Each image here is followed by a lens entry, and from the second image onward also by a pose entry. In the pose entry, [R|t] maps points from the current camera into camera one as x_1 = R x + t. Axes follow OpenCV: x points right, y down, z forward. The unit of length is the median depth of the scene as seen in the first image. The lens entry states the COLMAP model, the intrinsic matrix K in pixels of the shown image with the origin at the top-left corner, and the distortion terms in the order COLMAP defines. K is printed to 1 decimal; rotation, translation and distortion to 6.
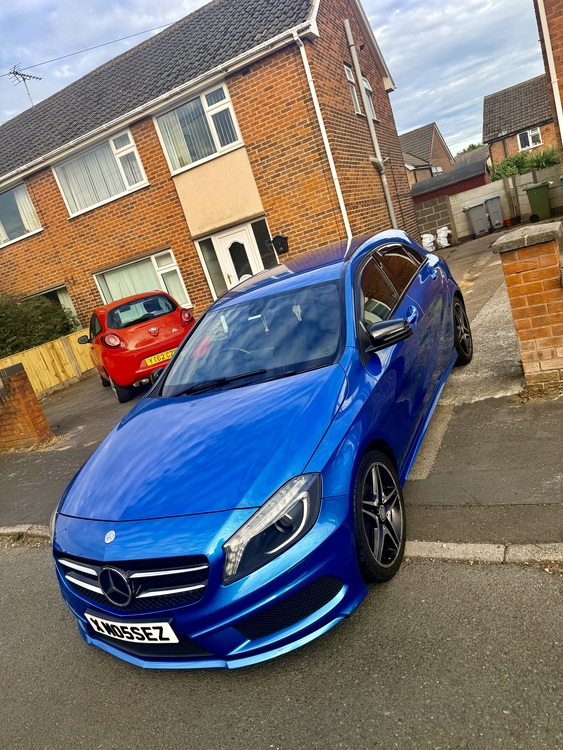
lens RADIAL K [[527.8, 0, 285.8], [0, 527.8, 376.5], [0, 0, 1]] dist [0.057928, -0.098488]
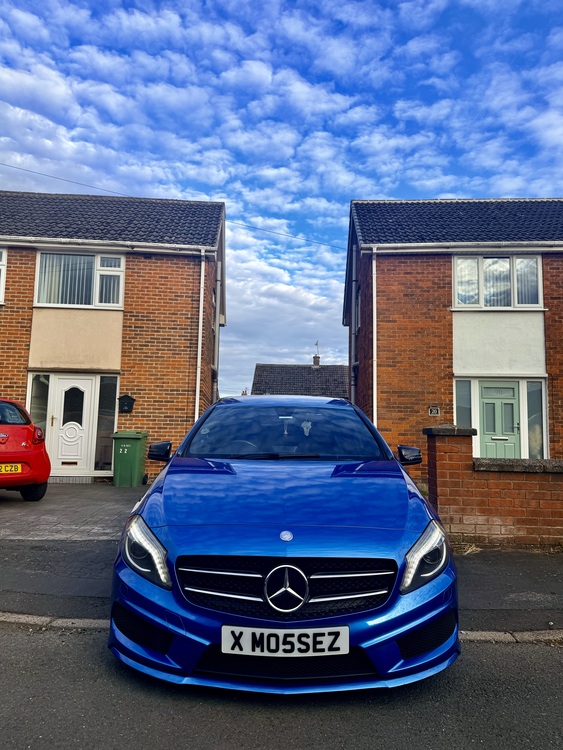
lens RADIAL K [[520.6, 0, 278.3], [0, 520.6, 376.6], [0, 0, 1]] dist [0.165876, -0.309664]
pose [[0.845195, 0.355693, 0.398908, -0.190778], [-0.161696, 0.881579, -0.443478, 0.107966], [-0.509411, 0.310324, 0.802620, 0.022944]]
